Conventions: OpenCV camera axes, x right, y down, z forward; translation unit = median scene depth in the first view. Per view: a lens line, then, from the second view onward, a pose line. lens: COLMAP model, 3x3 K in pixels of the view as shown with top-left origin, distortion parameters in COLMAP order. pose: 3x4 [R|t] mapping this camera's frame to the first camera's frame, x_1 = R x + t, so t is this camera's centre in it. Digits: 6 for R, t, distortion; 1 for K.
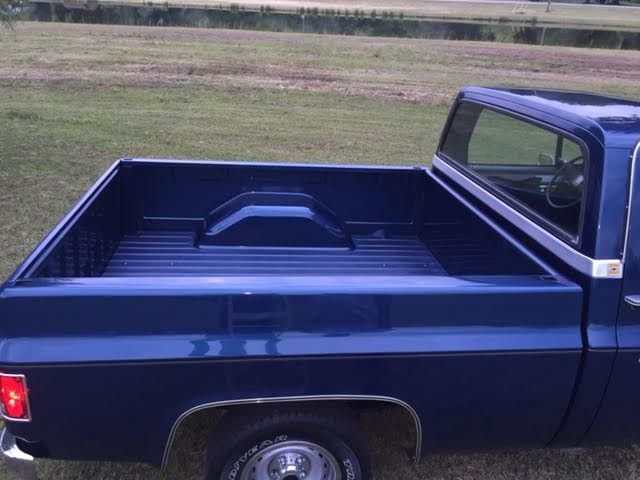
lens RADIAL K [[528.4, 0, 320.0], [0, 528.4, 240.0], [0, 0, 1]] dist [0.064398, -0.076051]
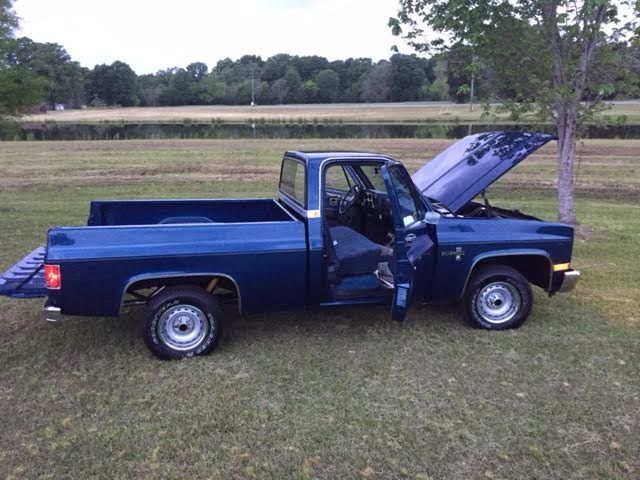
lens RADIAL K [[528.4, 0, 320.0], [0, 528.4, 240.0], [0, 0, 1]] dist [0.064398, -0.076051]
pose [[0.994913, -0.064627, 0.077278, 0.040160], [0.077558, 0.980939, -0.178167, 0.062212], [-0.064291, 0.183254, 0.980961, -0.135498]]
